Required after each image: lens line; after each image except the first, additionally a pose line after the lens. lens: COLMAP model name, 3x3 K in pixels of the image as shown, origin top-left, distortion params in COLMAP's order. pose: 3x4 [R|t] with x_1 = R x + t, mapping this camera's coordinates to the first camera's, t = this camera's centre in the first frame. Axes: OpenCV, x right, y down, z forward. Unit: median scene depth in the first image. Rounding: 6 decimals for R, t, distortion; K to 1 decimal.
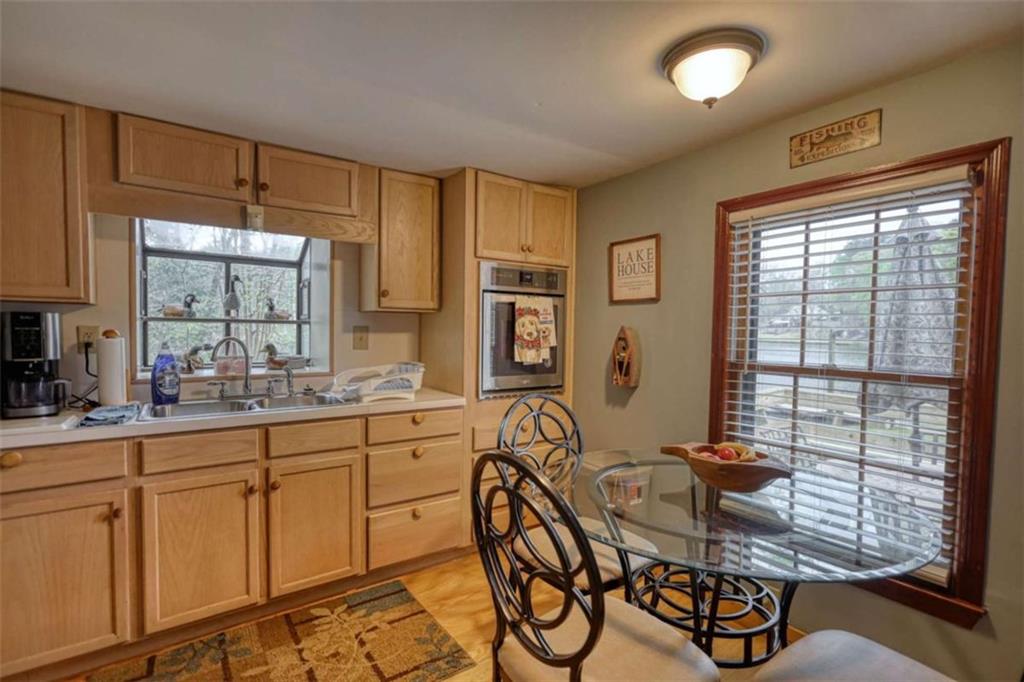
lens RADIAL K [[471.5, 0, 494.8], [0, 471.5, 350.9], [0, 0, 1]] dist [0.001204, 0.000843]
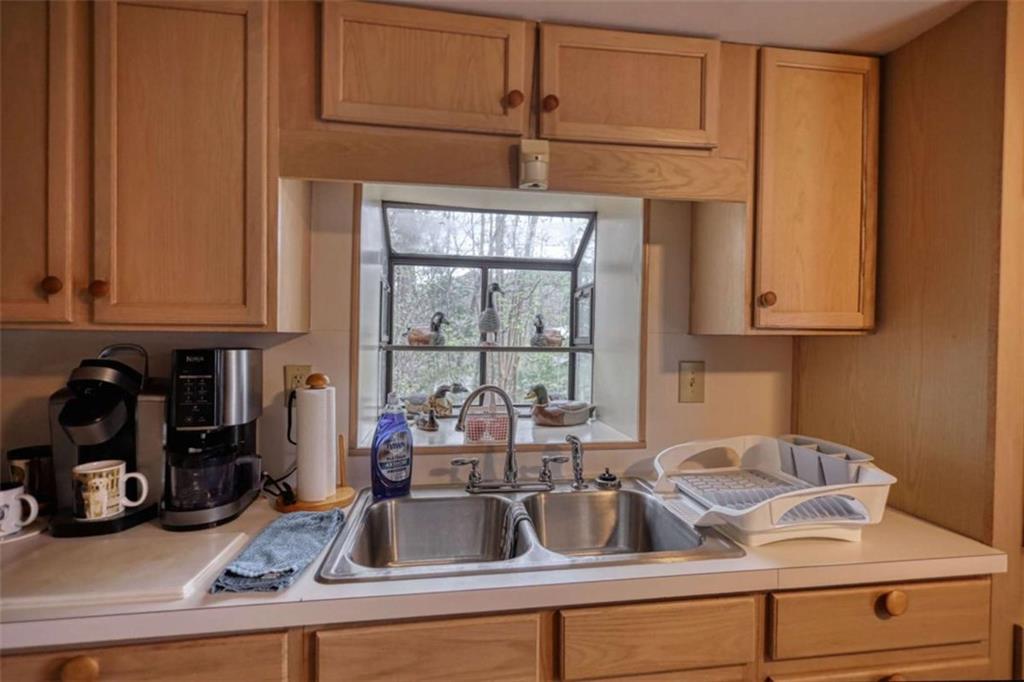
lens RADIAL K [[484.8, 0, 516.0], [0, 484.8, 342.9], [0, 0, 1]] dist [0.001744, 0.000428]
pose [[0.902416, -0.001168, -0.430865, -0.289018], [-0.017951, 0.999026, -0.040306, -0.060378], [0.430492, 0.044107, 0.901516, 0.506112]]
